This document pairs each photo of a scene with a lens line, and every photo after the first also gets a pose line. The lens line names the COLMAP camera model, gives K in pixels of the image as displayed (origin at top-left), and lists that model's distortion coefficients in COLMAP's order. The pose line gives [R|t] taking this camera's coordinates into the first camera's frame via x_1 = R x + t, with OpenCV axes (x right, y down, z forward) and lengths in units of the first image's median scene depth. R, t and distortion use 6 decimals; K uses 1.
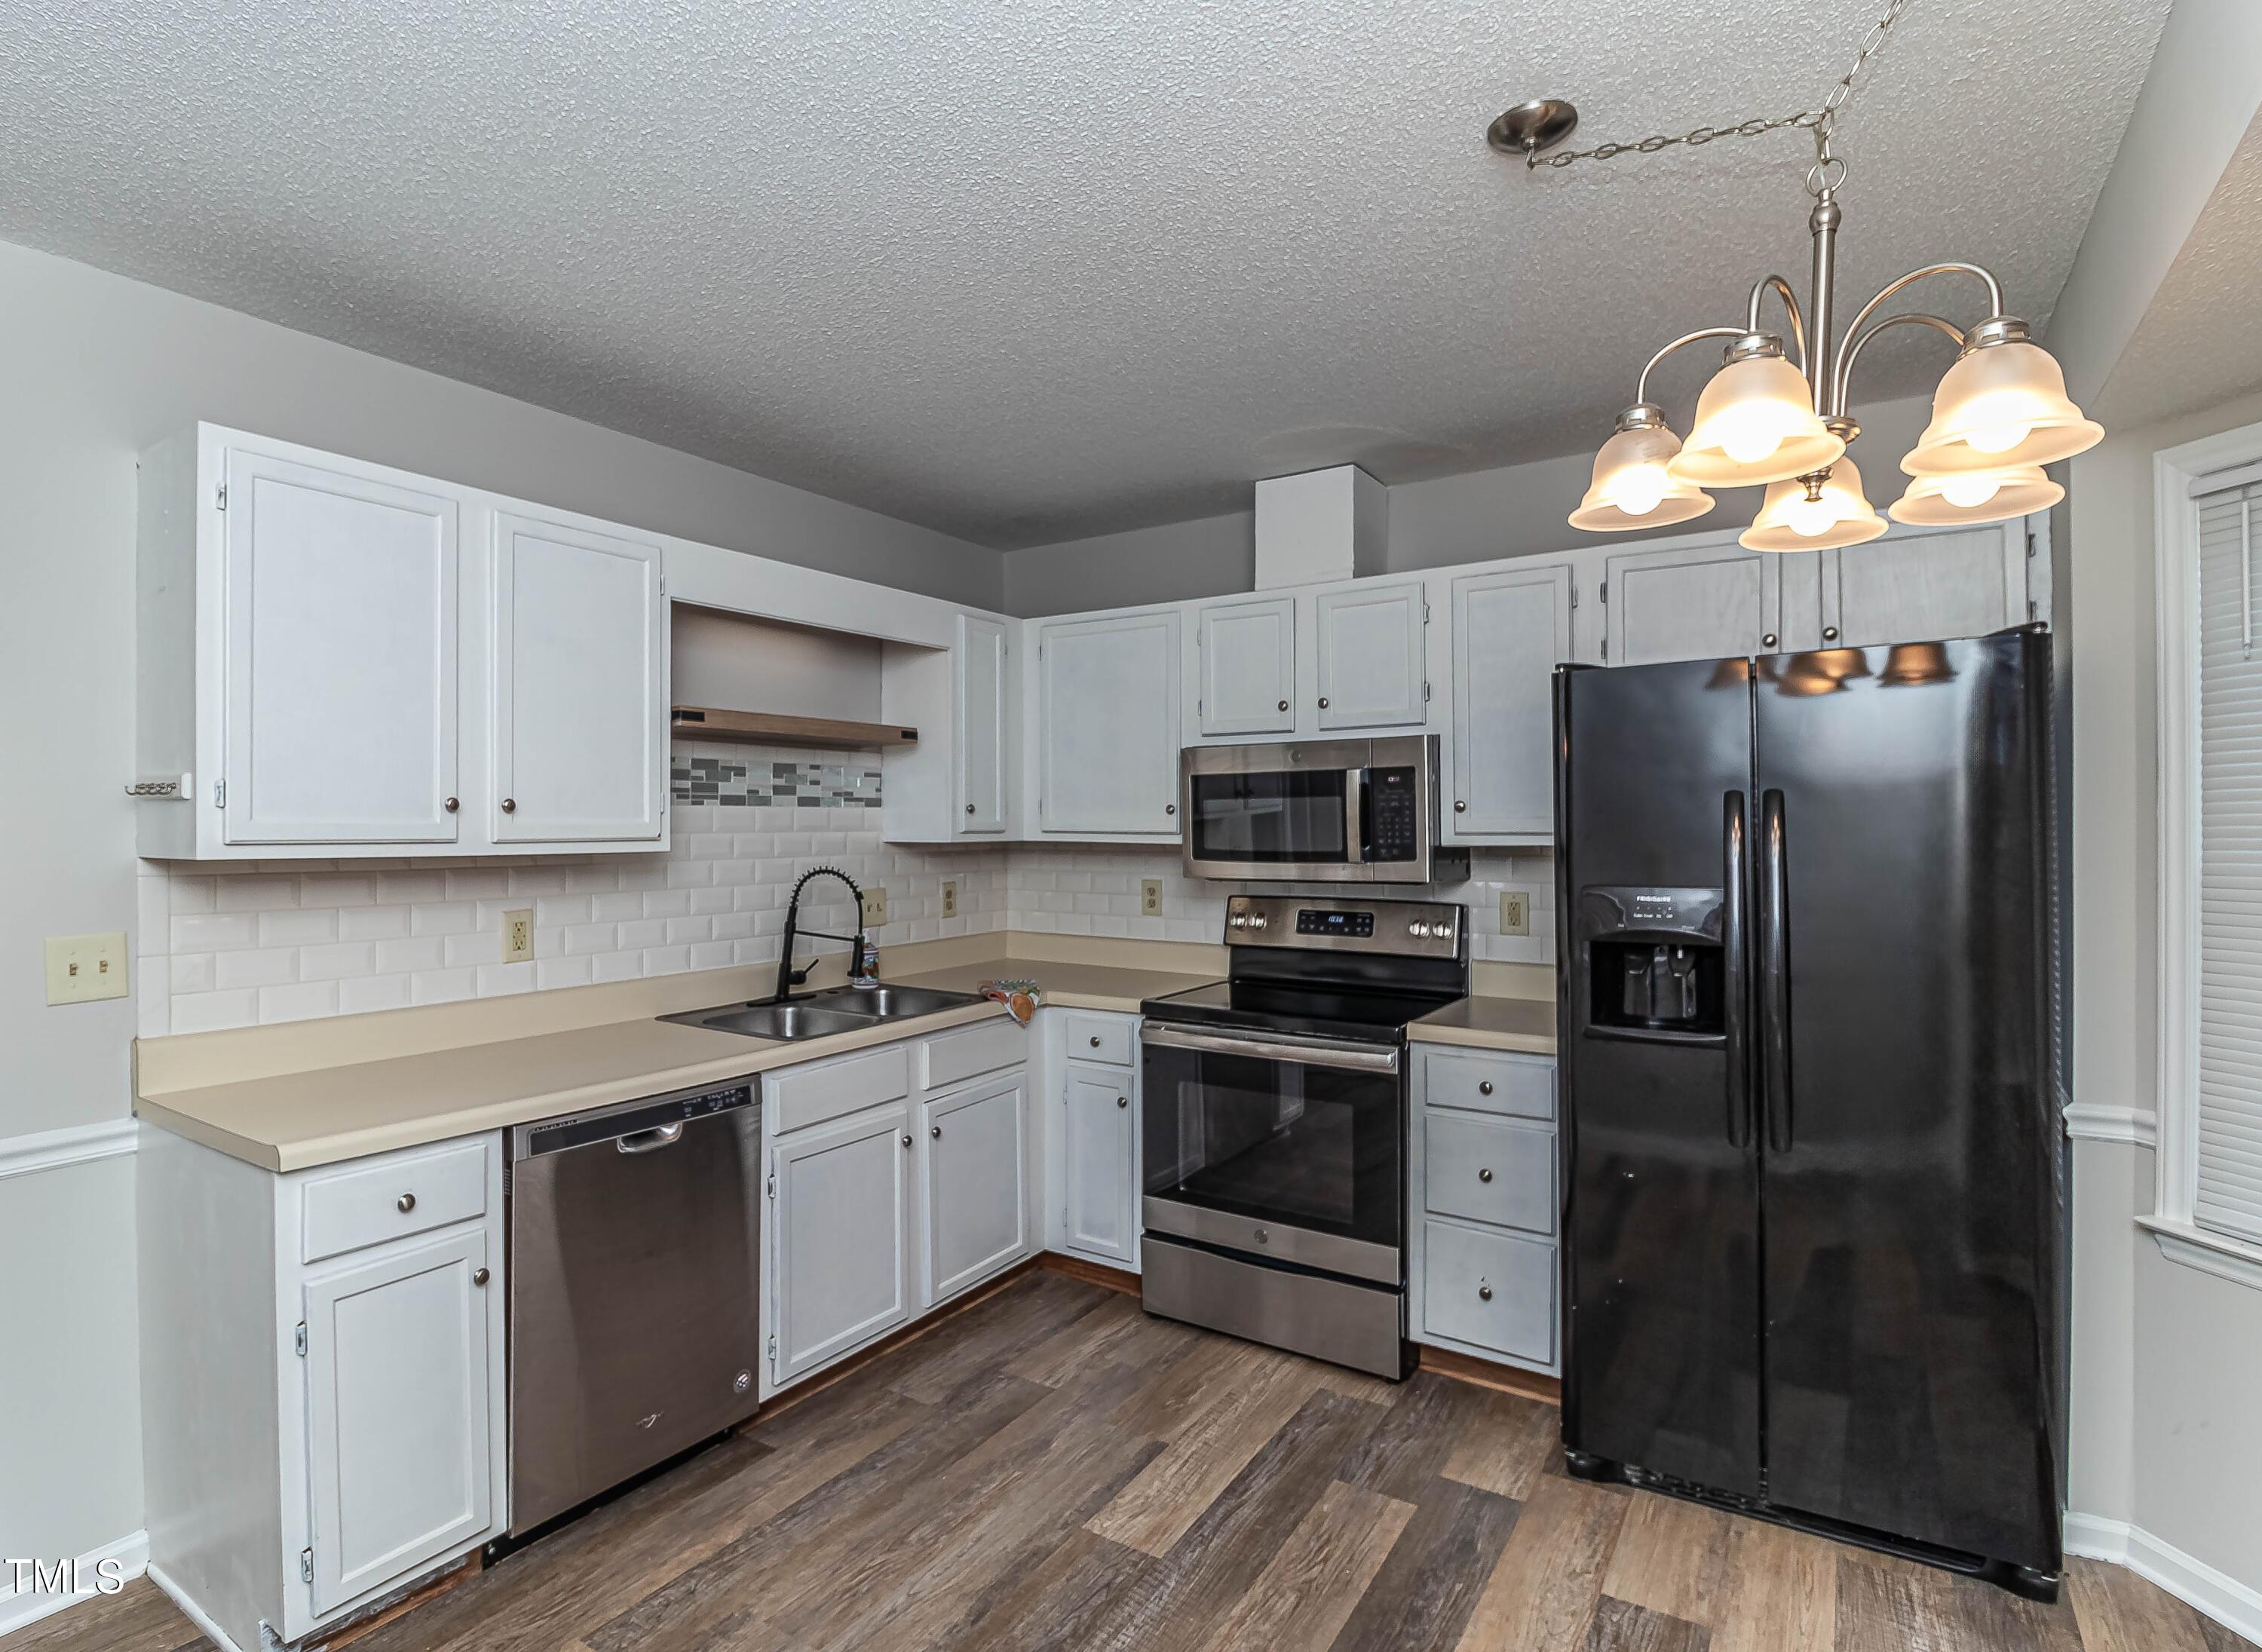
lens RADIAL K [[1240.5, 0, 1131.0], [0, 1240.5, 826.0], [0, 0, 1]] dist [-0.001592, -0.001114]
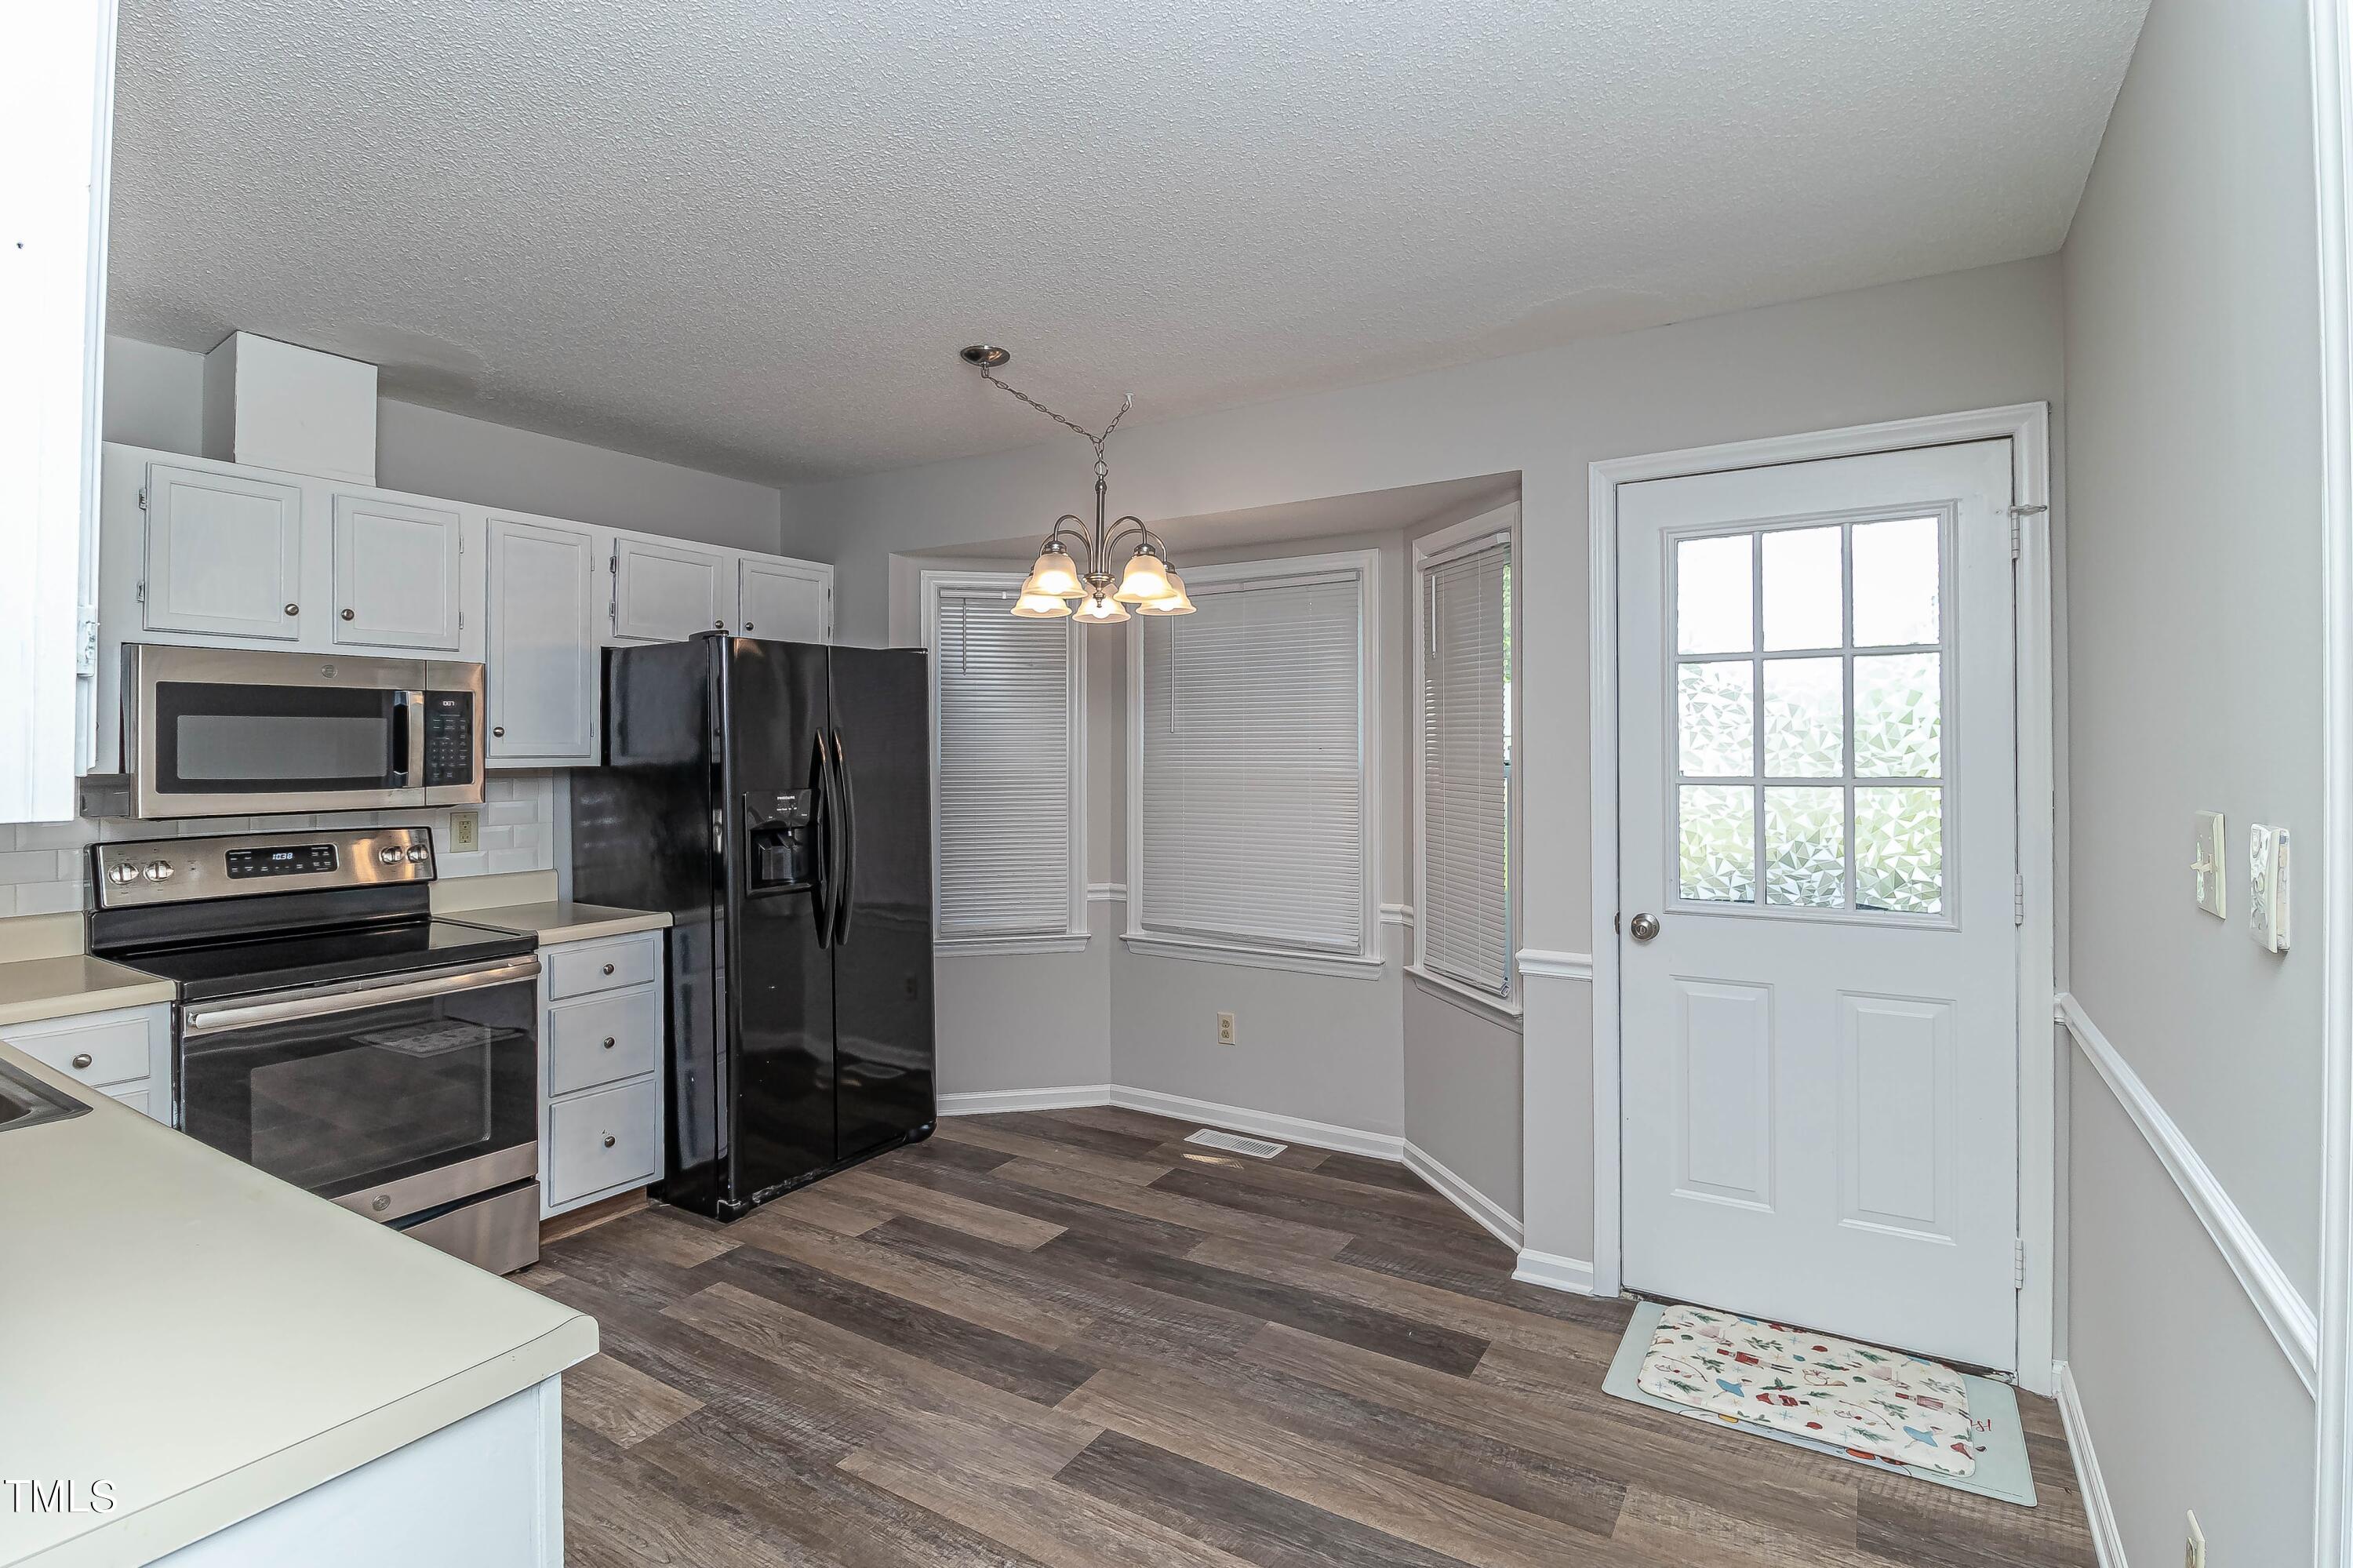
lens RADIAL K [[1125.3, 0, 1182.4], [0, 1125.3, 742.2], [0, 0, 1]] dist [-0.023139, -0.000040]
pose [[-0.064223, 0.010642, 0.997879, -0.741527], [0.003567, 0.999939, -0.010434, 0.005478], [-0.997929, 0.002889, -0.064257, 0.467511]]
